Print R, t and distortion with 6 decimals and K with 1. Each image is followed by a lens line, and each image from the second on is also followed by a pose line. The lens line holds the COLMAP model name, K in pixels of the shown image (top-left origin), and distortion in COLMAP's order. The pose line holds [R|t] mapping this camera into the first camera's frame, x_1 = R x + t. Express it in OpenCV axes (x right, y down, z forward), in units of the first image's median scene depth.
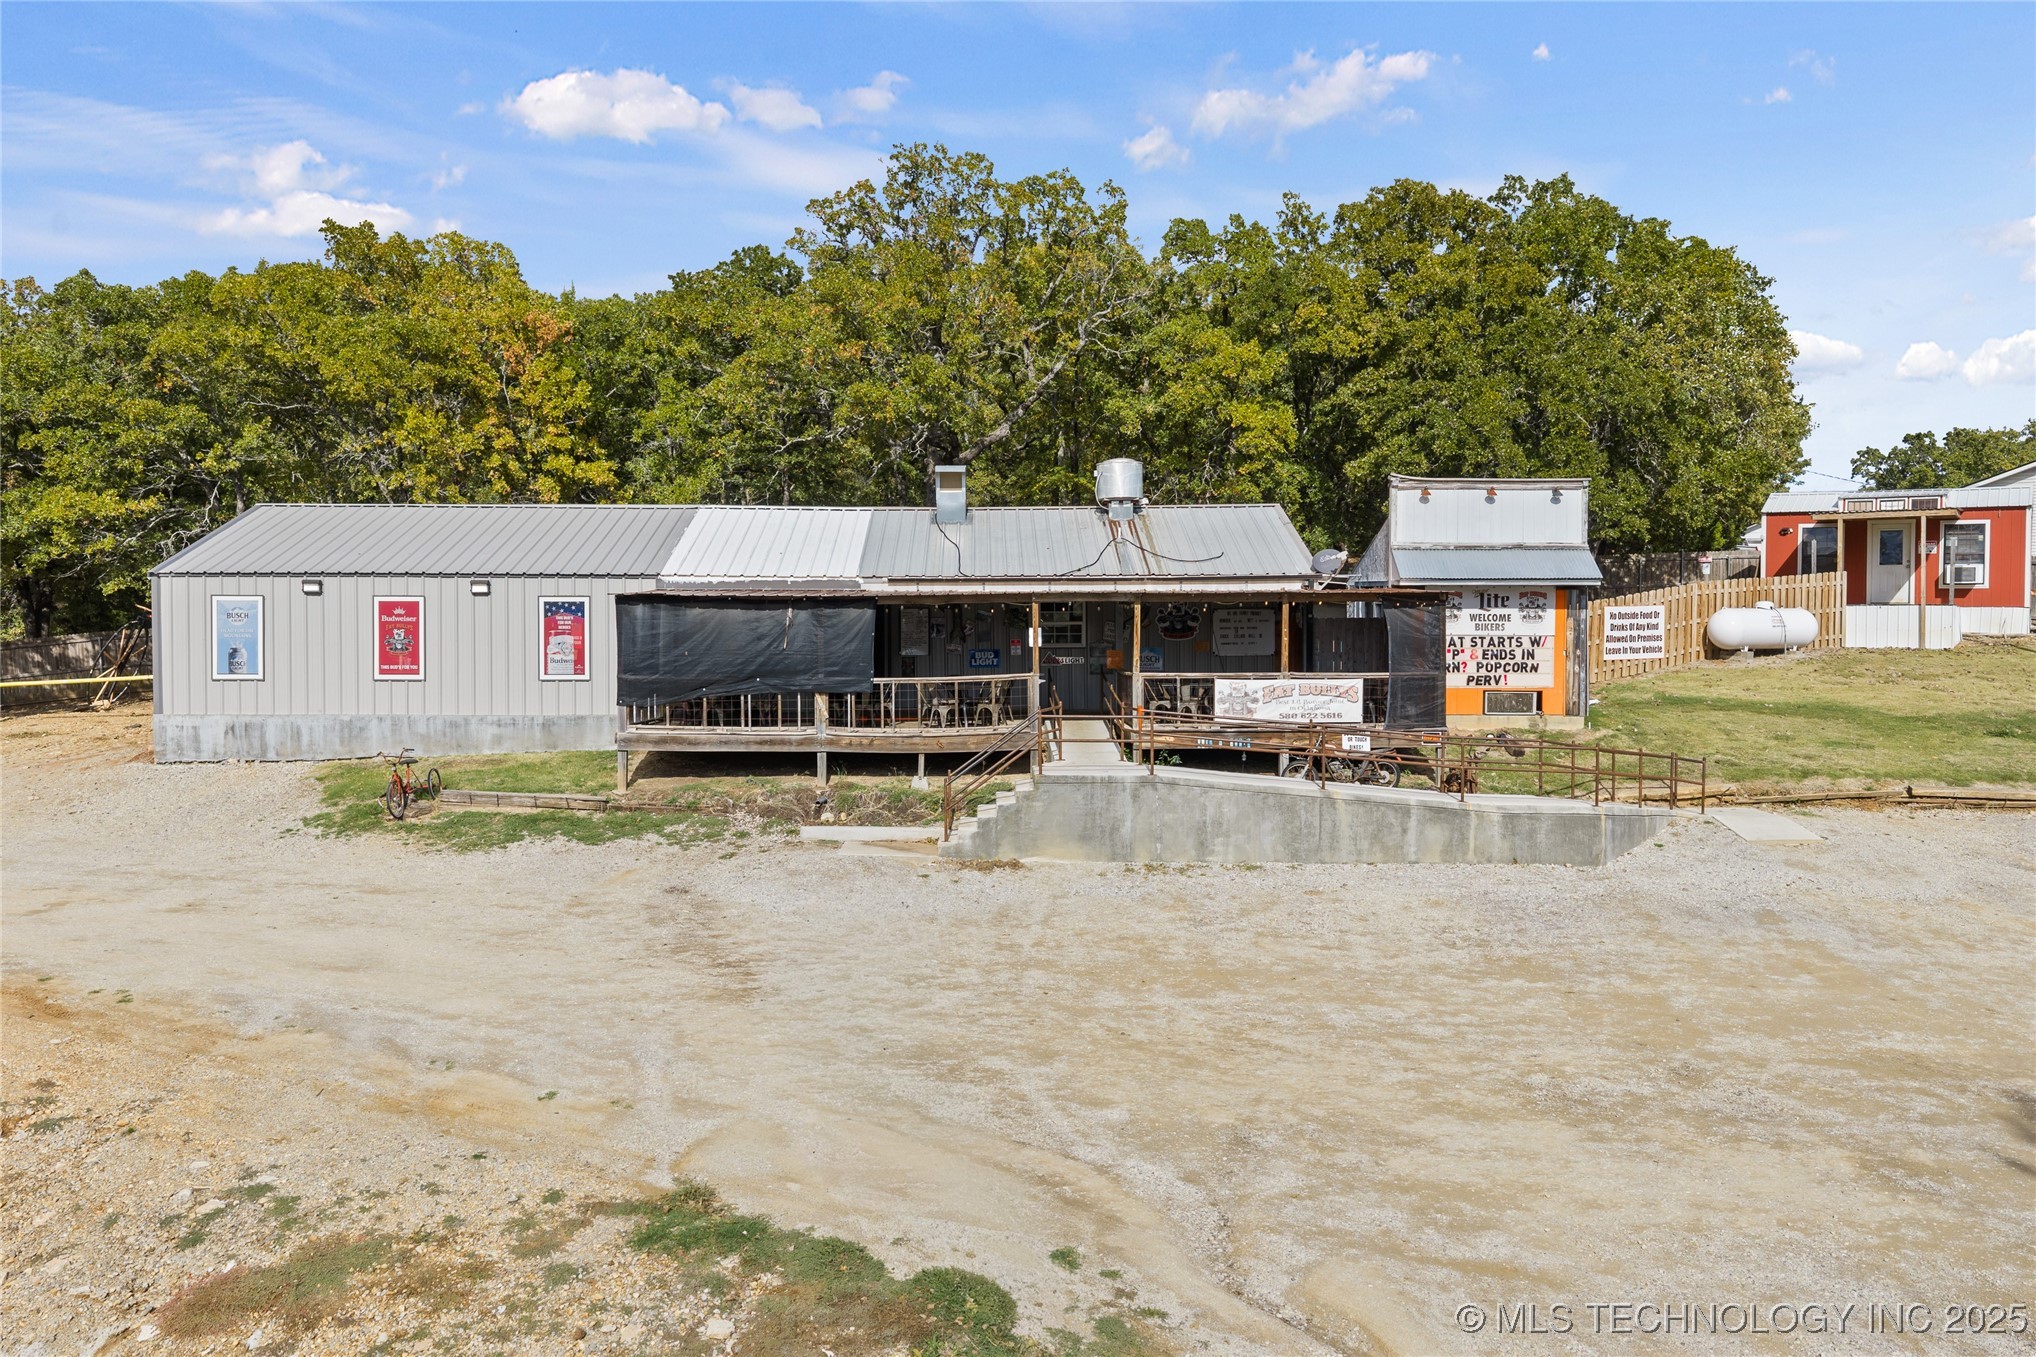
lens RADIAL K [[1727.0, 0, 1018.0], [0, 1727.0, 678.5], [0, 0, 1]] dist [-0.009054, 0.002317]
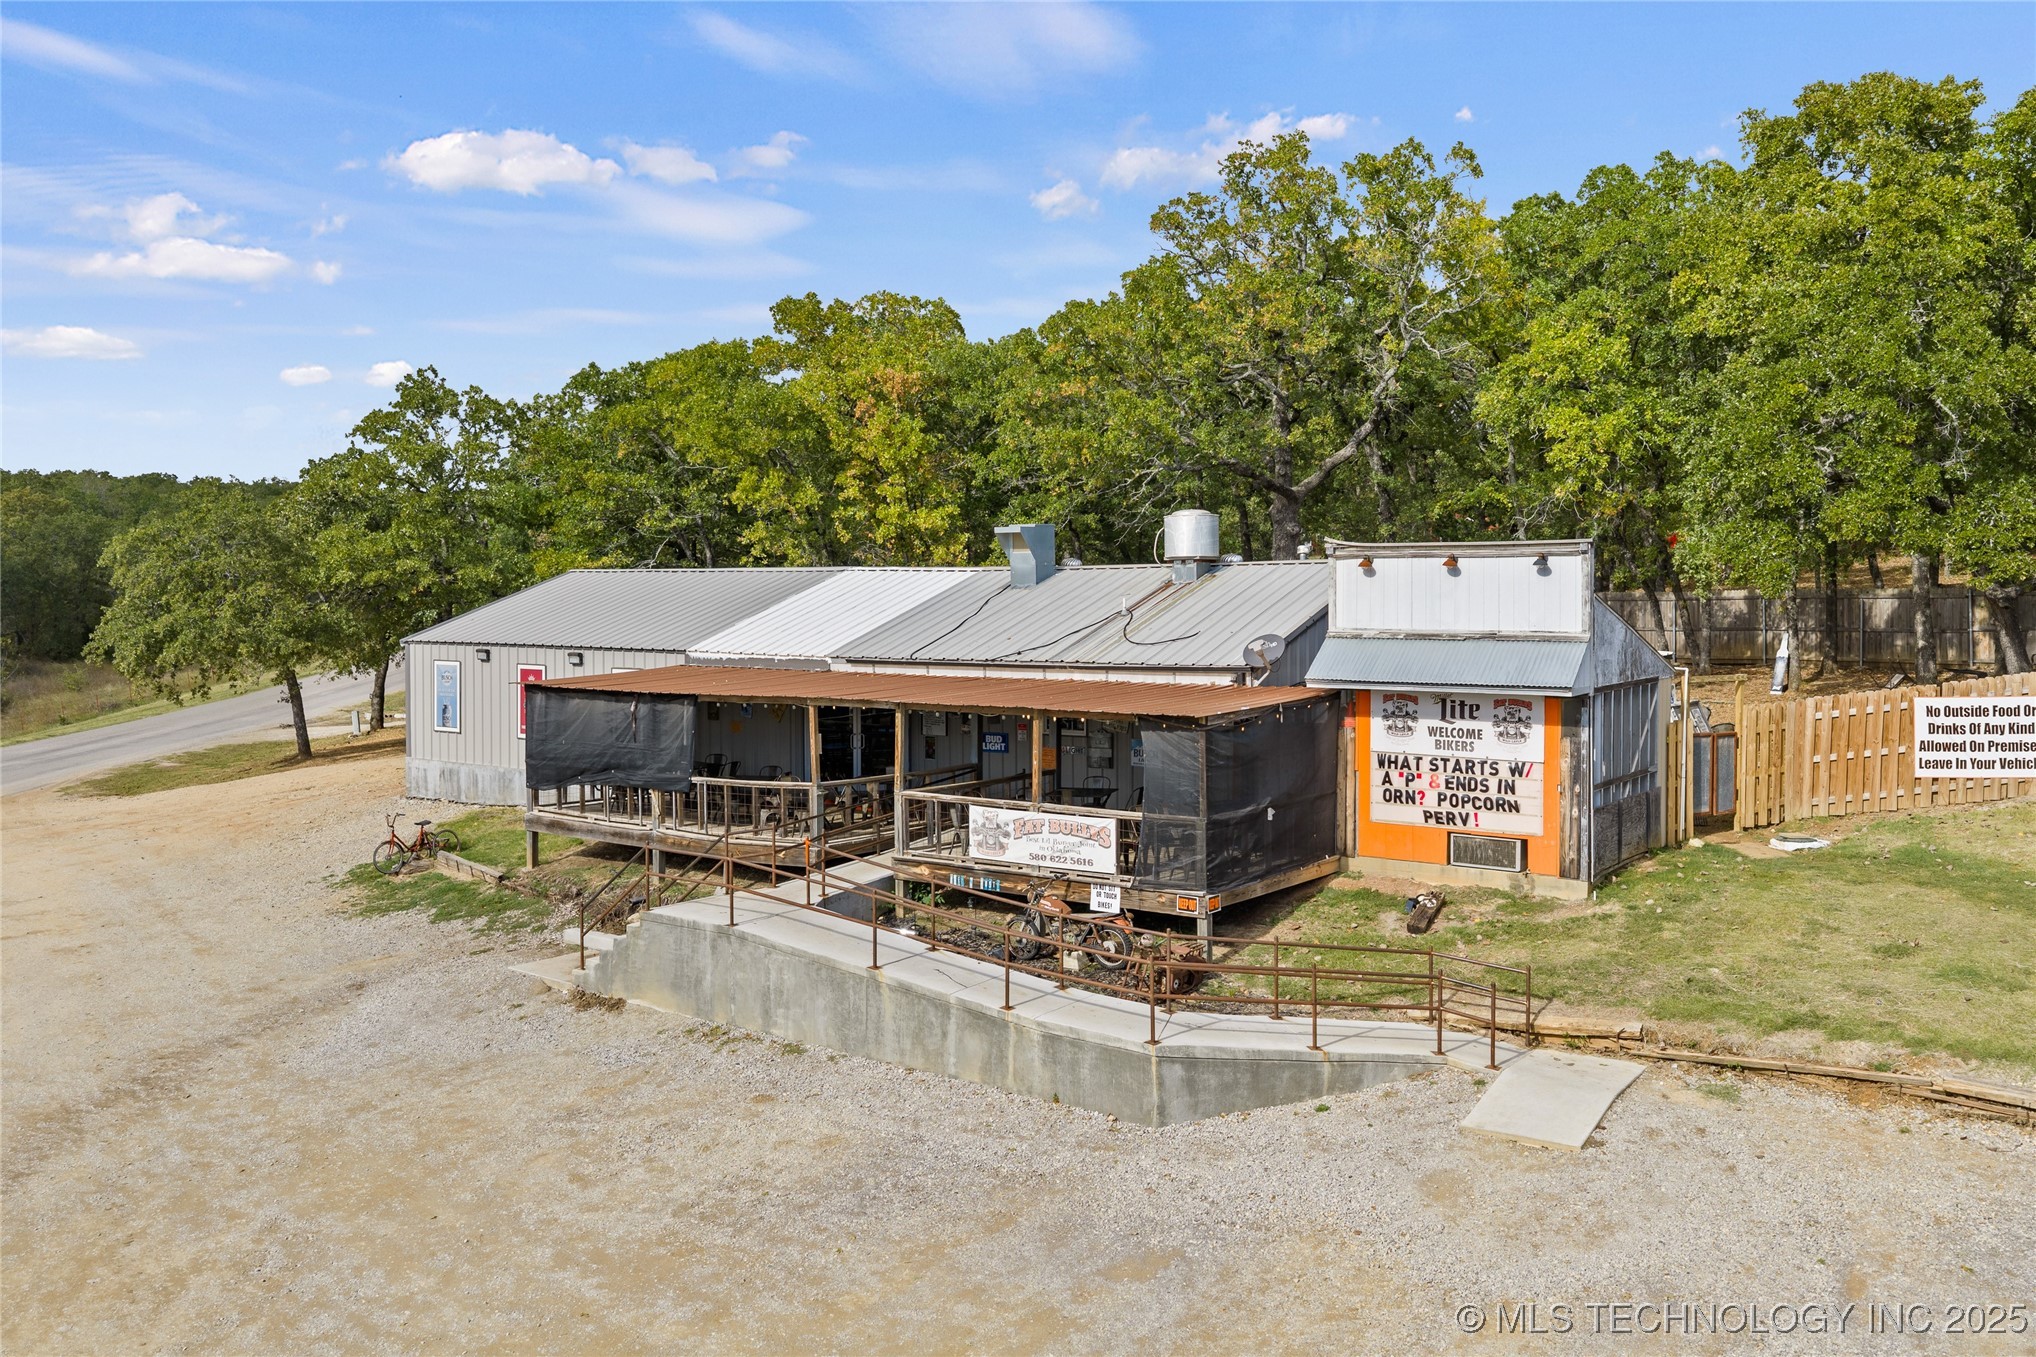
lens RADIAL K [[1736.4, 0, 1030.4], [0, 1736.4, 623.2], [0, 0, 1]] dist [0.001703, -0.015979]
pose [[0.788996, 0.012702, -0.614267, 0.584280], [-0.015553, 0.999879, 0.000700, -0.079559], [0.614201, 0.009002, 0.789098, 0.314006]]
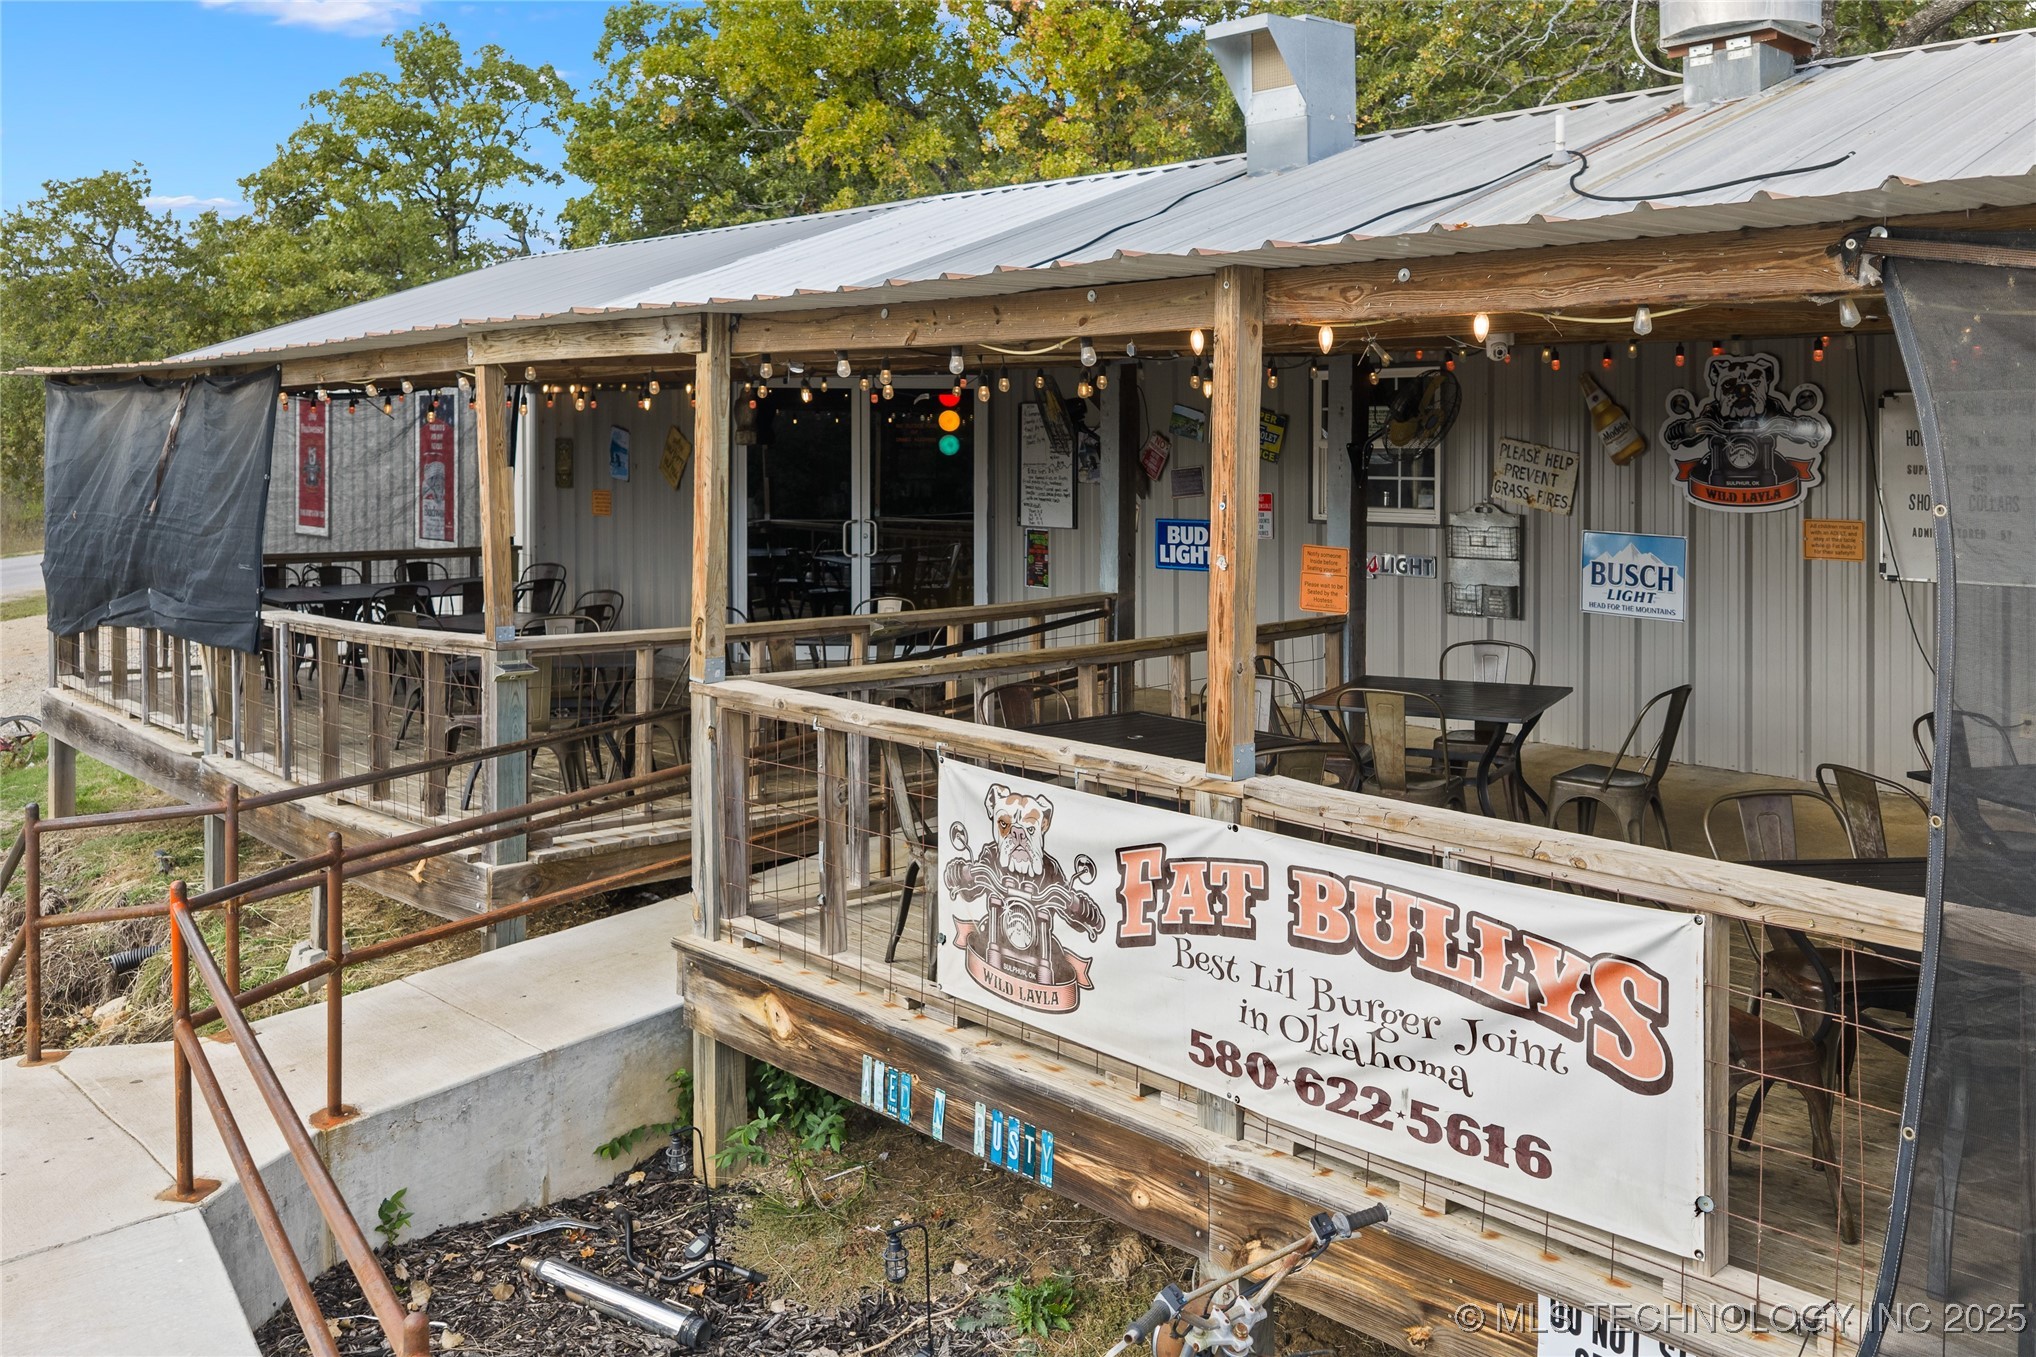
lens RADIAL K [[1762.2, 0, 980.4], [0, 1762.2, 419.9], [0, 0, 1]] dist [0.034179, 0.004628]
pose [[0.649608, -0.004396, -0.760257, 0.234998], [-0.024065, 0.999363, -0.026341, -0.027909], [0.759889, 0.035407, 0.649088, 0.783004]]
